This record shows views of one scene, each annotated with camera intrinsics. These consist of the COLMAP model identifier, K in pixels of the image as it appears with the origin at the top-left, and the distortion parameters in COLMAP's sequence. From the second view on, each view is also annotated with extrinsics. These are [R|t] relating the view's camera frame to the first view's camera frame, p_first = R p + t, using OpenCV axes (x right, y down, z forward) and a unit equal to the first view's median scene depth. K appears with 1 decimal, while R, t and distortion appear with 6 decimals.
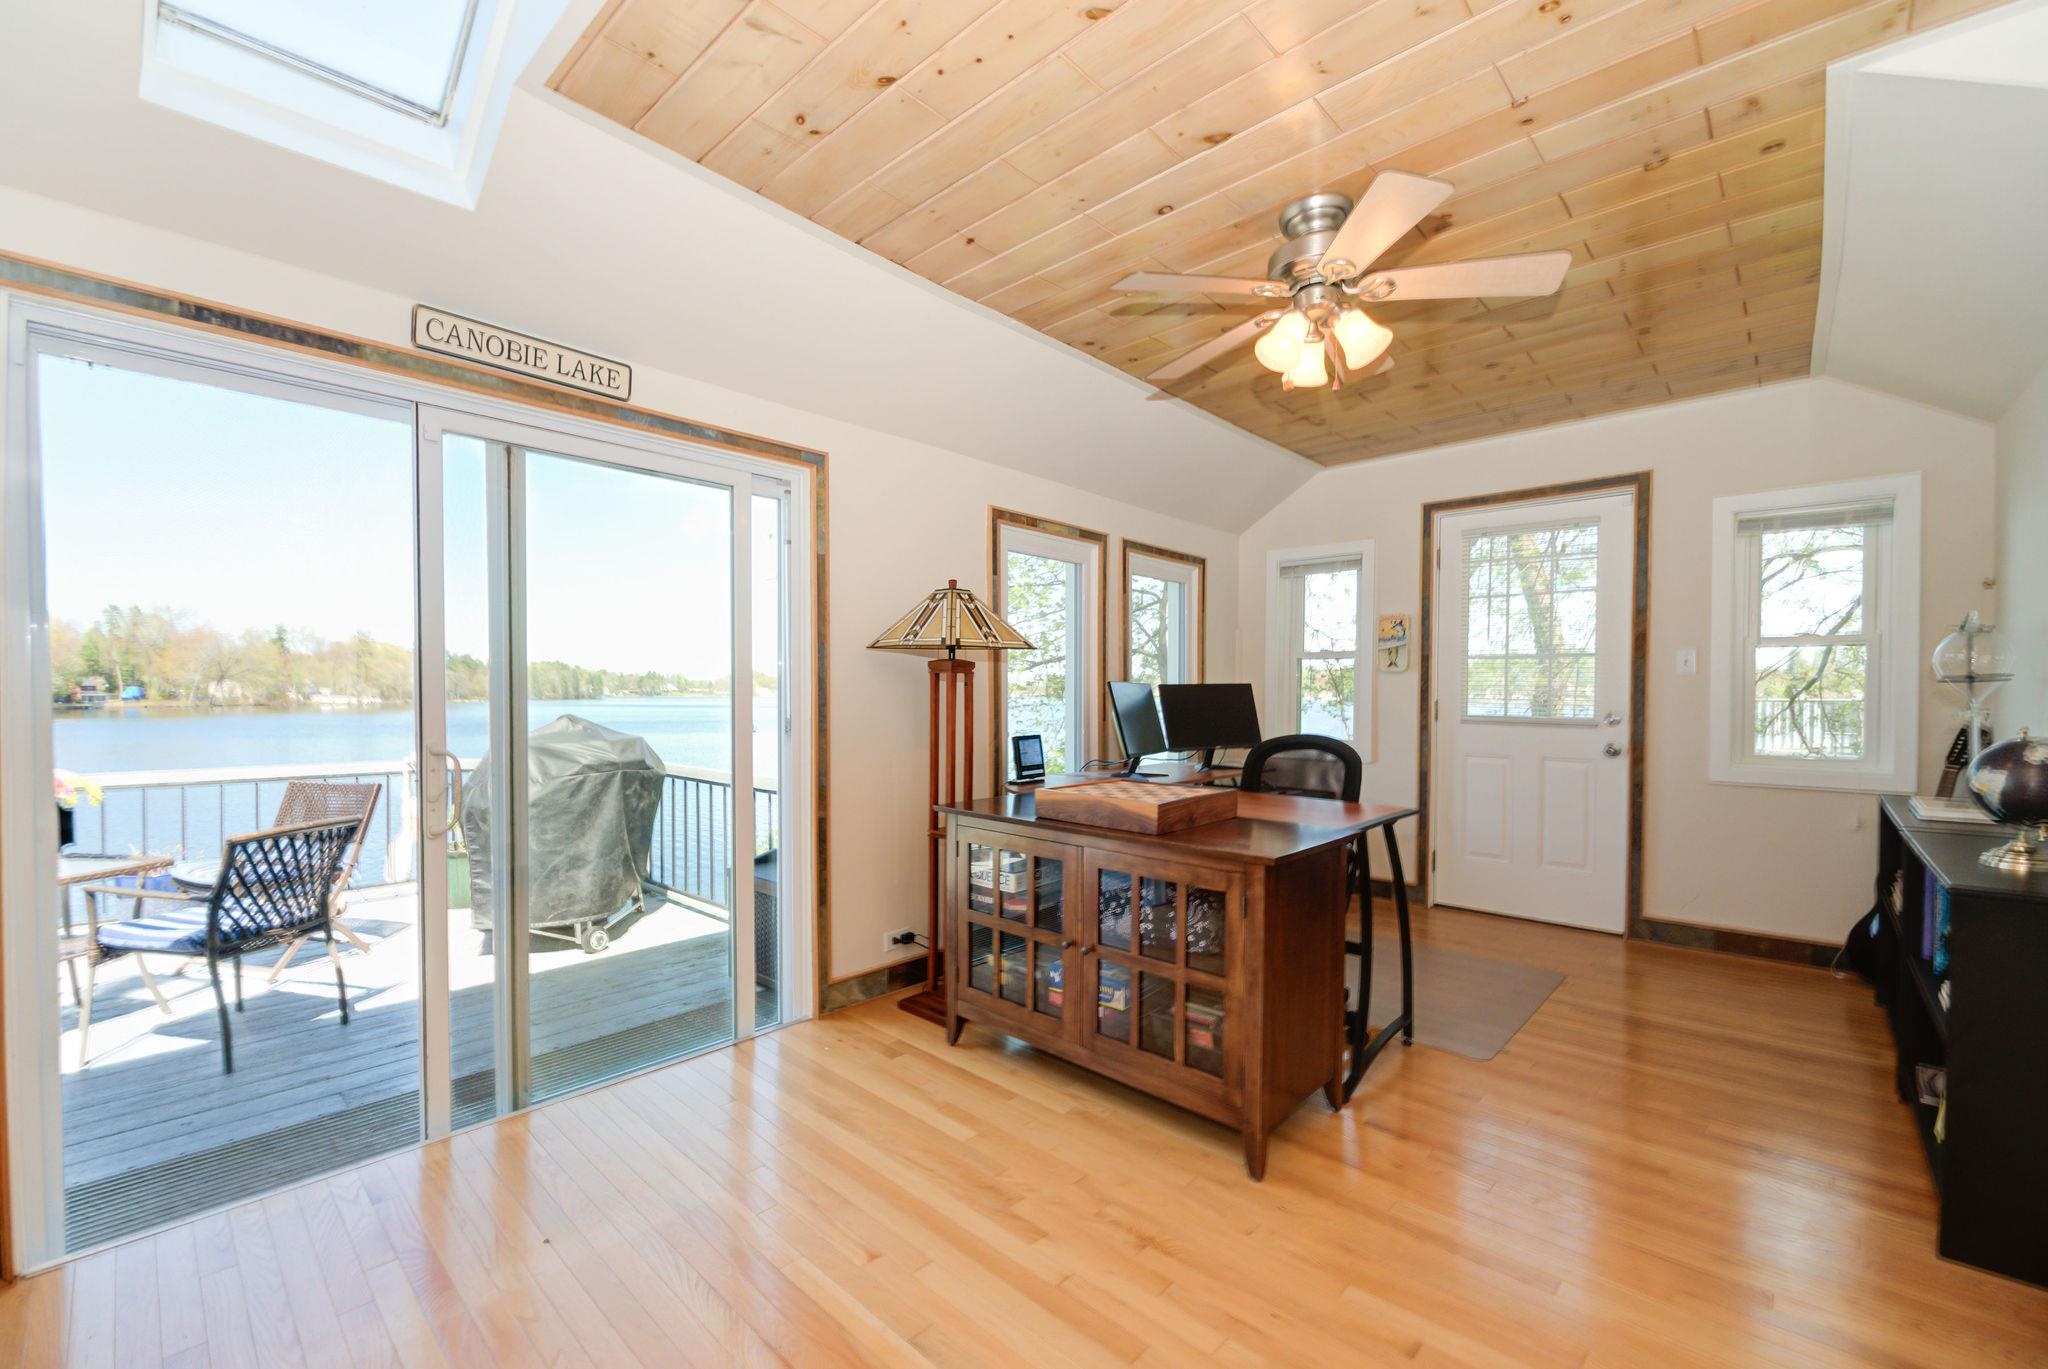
lens RADIAL K [[836.0, 0, 1020.0], [0, 836.0, 708.0], [0, 0, 1]] dist [-0.000243, -0.000093]
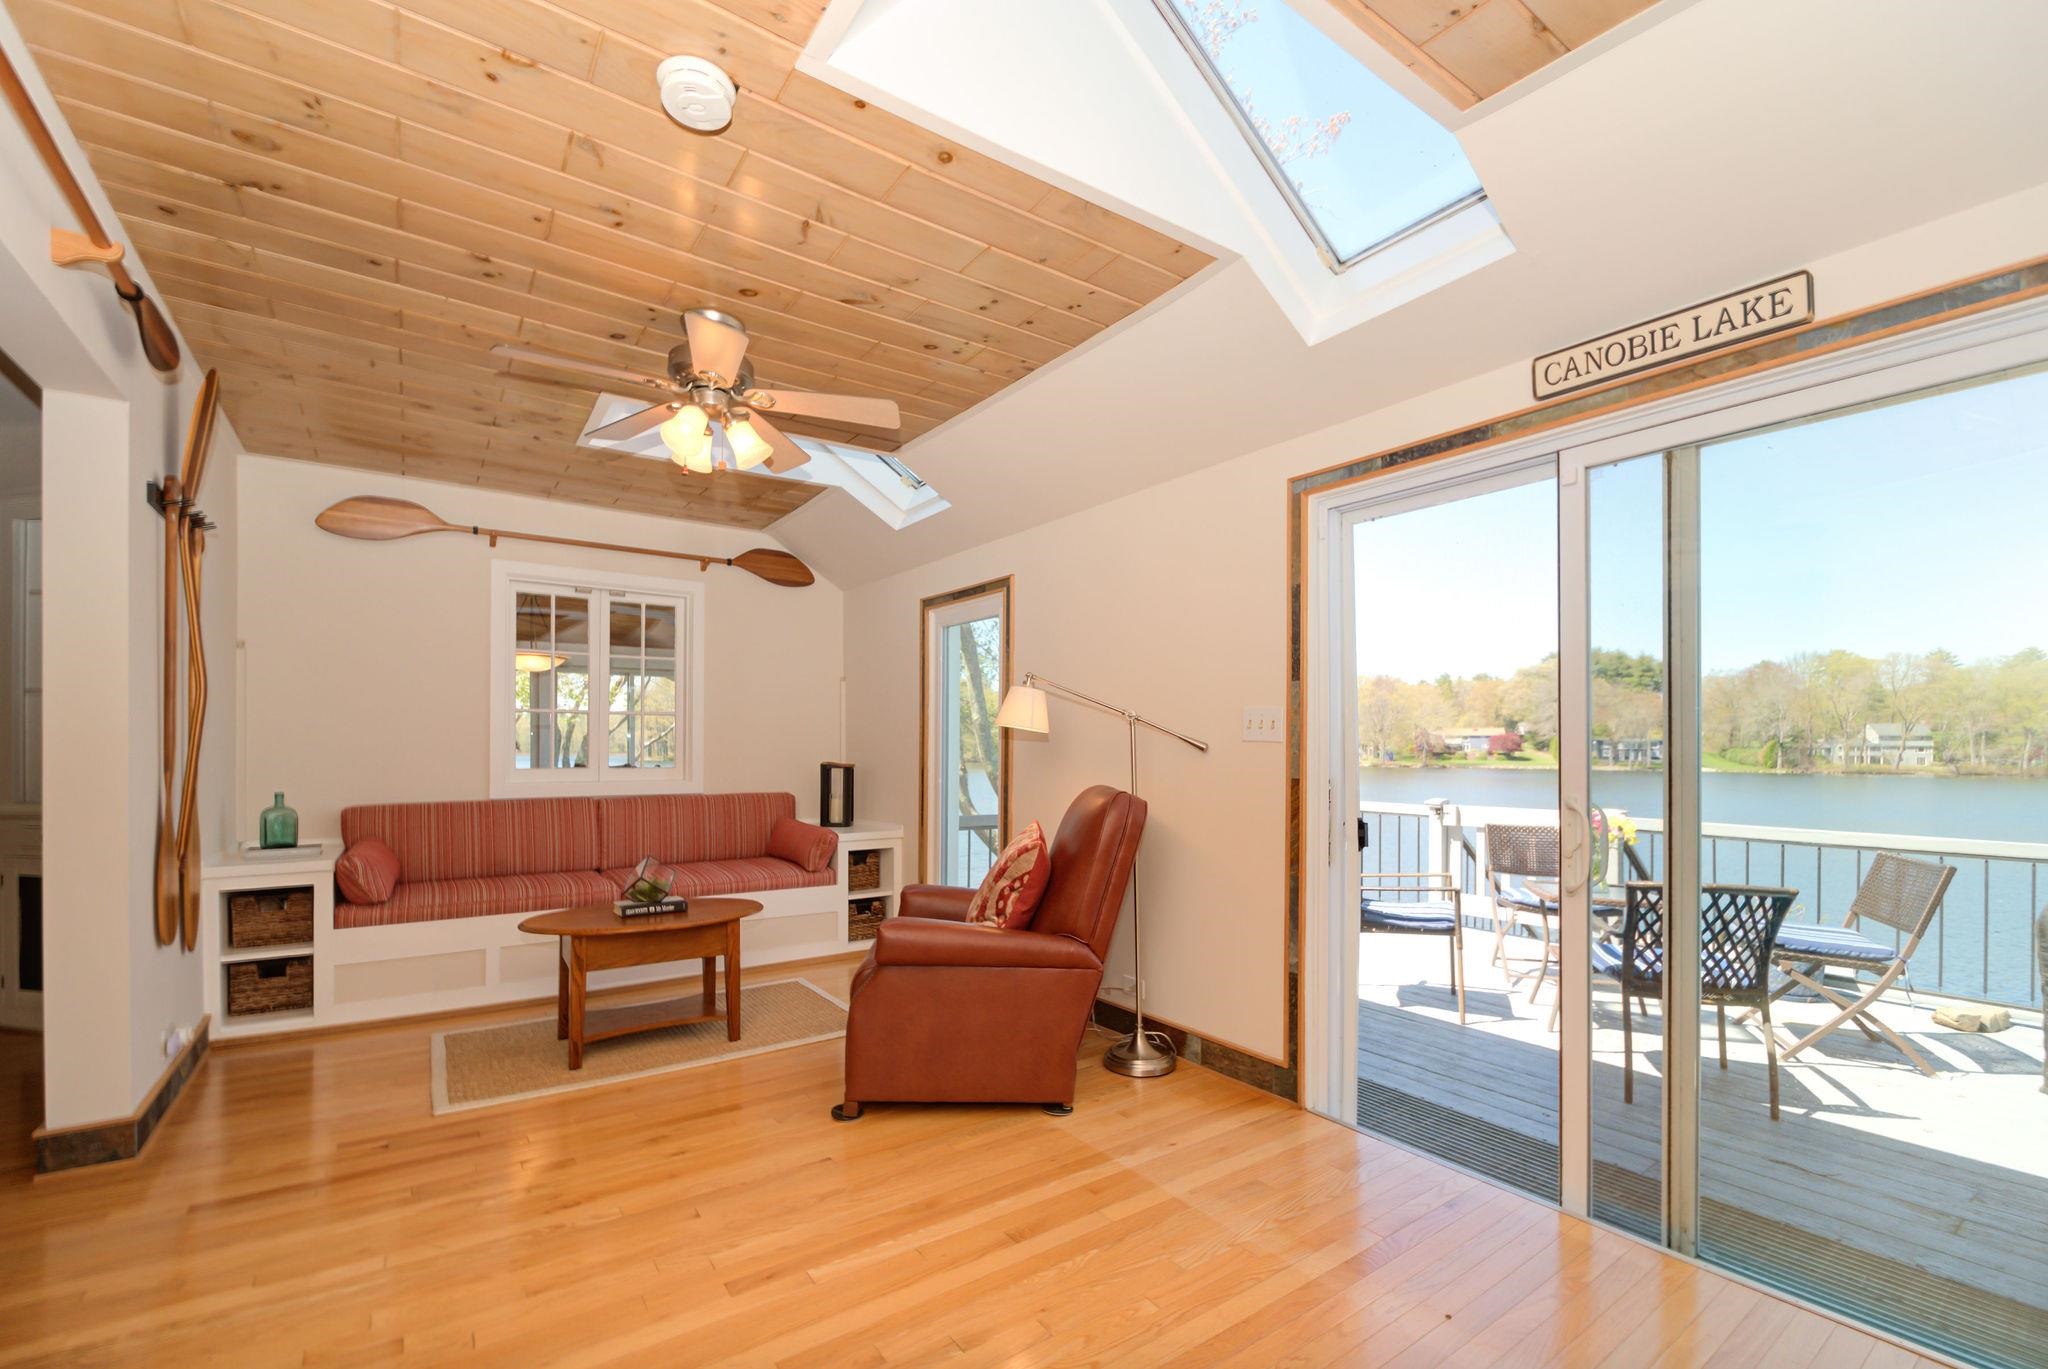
lens RADIAL K [[883.7, 0, 1020.8], [0, 883.7, 748.1], [0, 0, 1]] dist [-0.000066, -0.000087]
pose [[-0.202194, -0.005365, -0.979331, 0.425132], [-0.024486, 0.999700, -0.000422, 0.003005], [0.979039, 0.023894, -0.202265, 0.586681]]
